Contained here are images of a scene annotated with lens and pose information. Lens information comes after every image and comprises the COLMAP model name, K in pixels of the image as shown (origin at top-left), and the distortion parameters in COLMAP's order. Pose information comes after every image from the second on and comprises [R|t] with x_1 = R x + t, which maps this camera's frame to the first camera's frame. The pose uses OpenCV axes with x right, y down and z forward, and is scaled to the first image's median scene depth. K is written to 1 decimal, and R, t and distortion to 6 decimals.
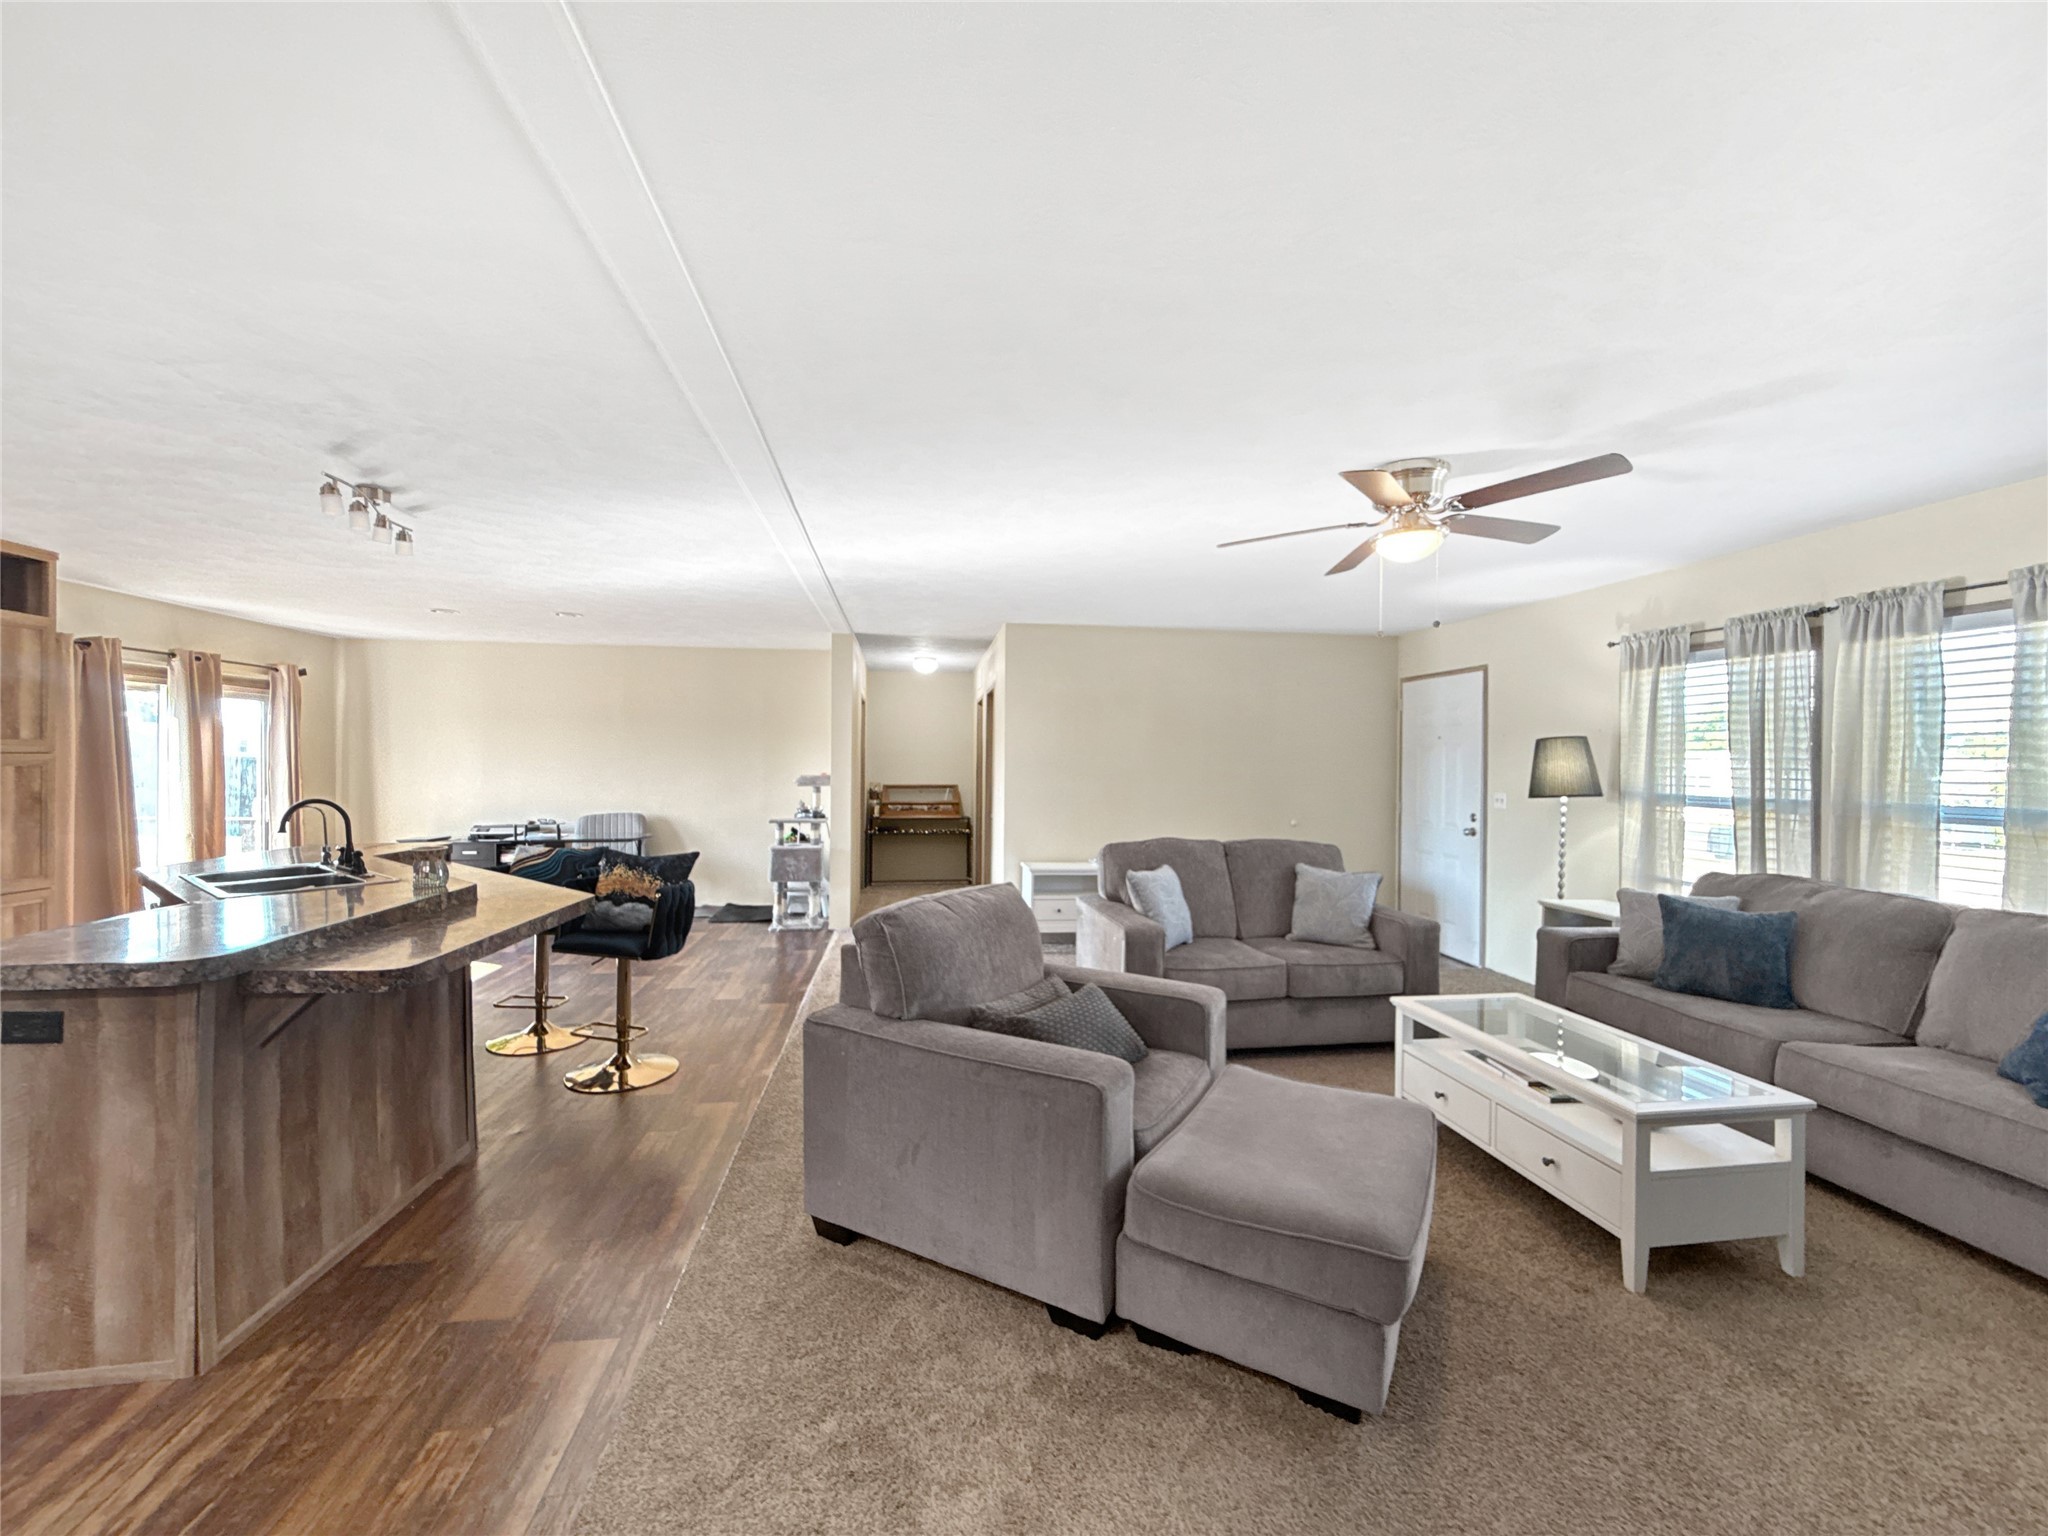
lens RADIAL K [[823.7, 0, 1024.2], [0, 823.7, 770.4], [0, 0, 1]] dist [0.001386, 0.000596]
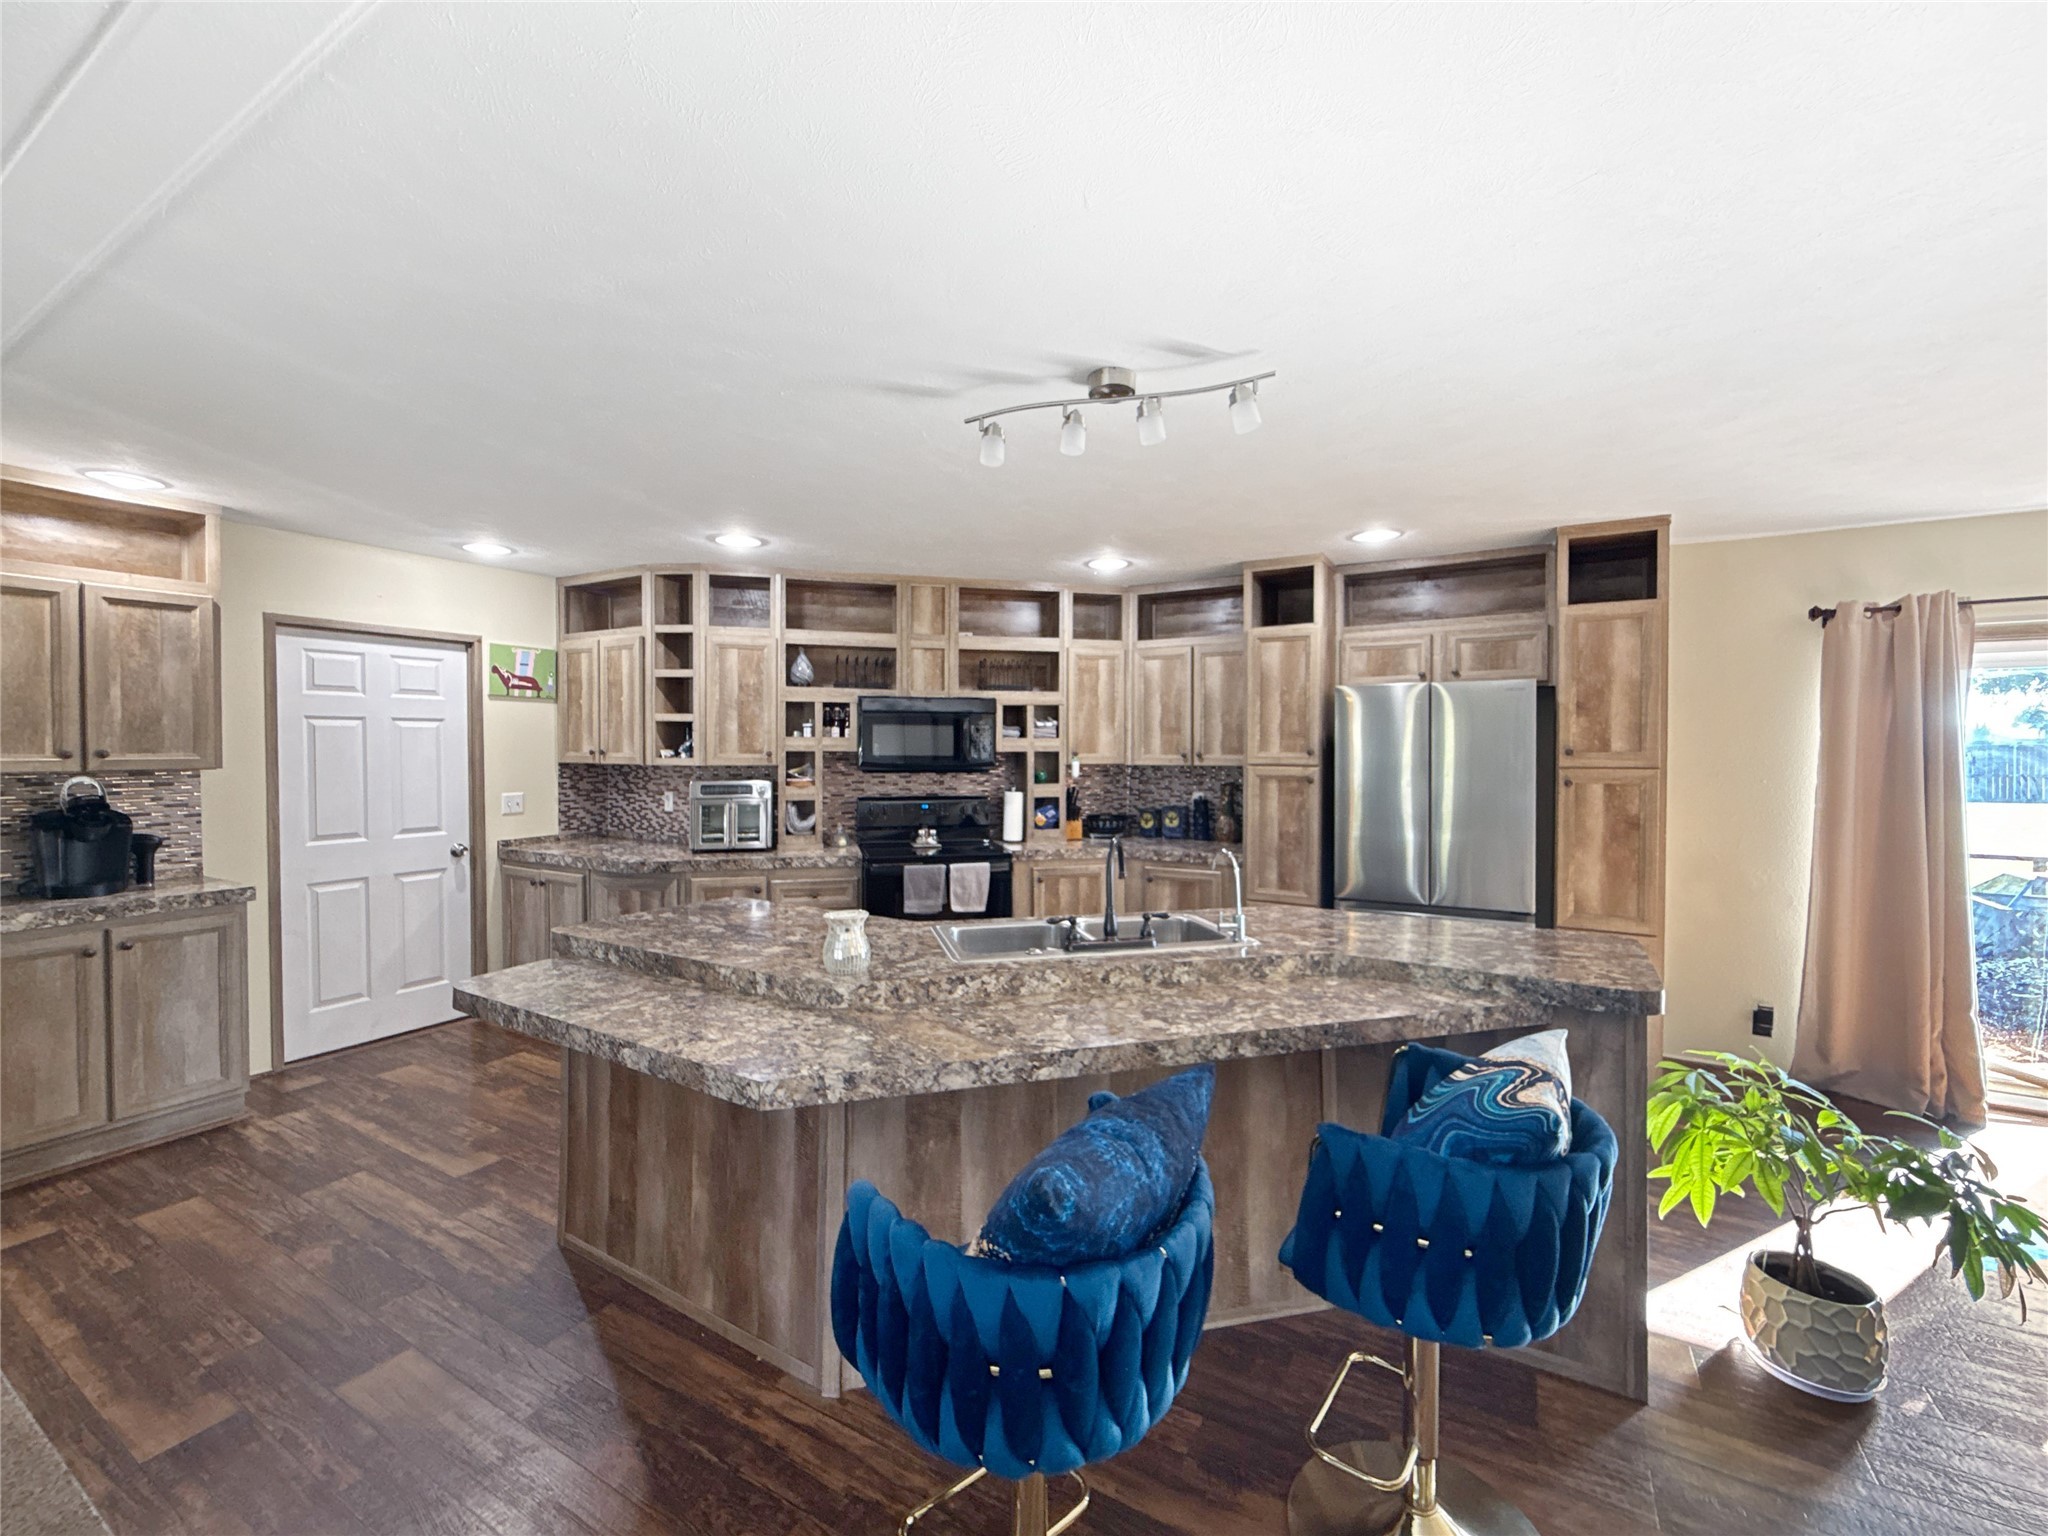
lens RADIAL K [[823.7, 0, 1014.3], [0, 823.7, 763.0], [0, 0, 1]] dist [0.001386, 0.000596]
pose [[-0.610583, 0.002523, -0.791948, -0.167690], [-0.012771, 0.999834, 0.013031, -0.029330], [0.791849, 0.018071, -0.610450, 1.011385]]
